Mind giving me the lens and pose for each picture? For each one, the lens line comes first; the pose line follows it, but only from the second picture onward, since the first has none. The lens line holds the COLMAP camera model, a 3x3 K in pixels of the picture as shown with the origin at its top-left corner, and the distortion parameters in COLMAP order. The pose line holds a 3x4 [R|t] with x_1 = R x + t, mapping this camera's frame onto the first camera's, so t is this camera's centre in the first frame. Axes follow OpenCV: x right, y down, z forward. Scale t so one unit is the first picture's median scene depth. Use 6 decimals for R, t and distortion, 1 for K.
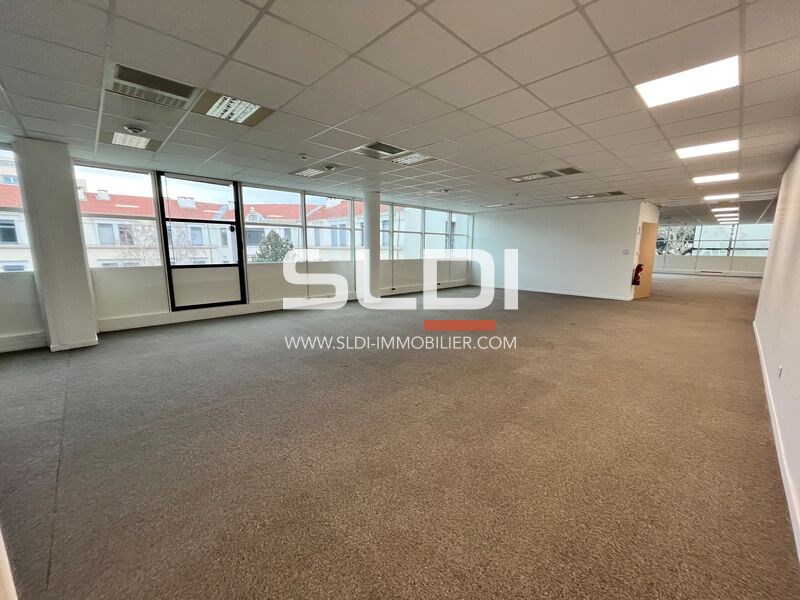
lens RADIAL K [[323.6, 0, 395.4], [0, 323.6, 303.5], [0, 0, 1]] dist [-0.003214, 0.000032]
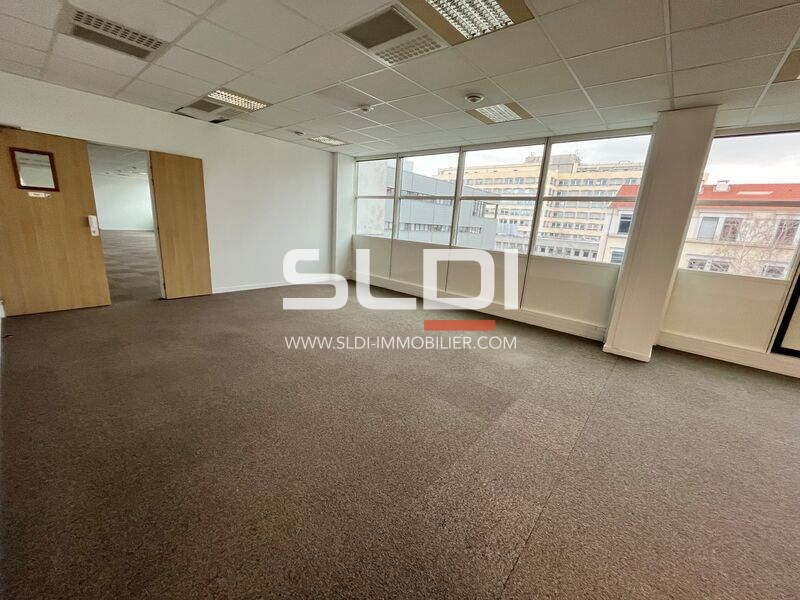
lens RADIAL K [[323.6, 0, 395.4], [0, 323.6, 303.5], [0, 0, 1]] dist [-0.003214, 0.000032]
pose [[0.096814, 0.246726, -0.964237, -0.093166], [-0.229738, 0.948166, 0.219547, -0.018228], [0.968425, 0.200267, 0.148478, 0.091998]]
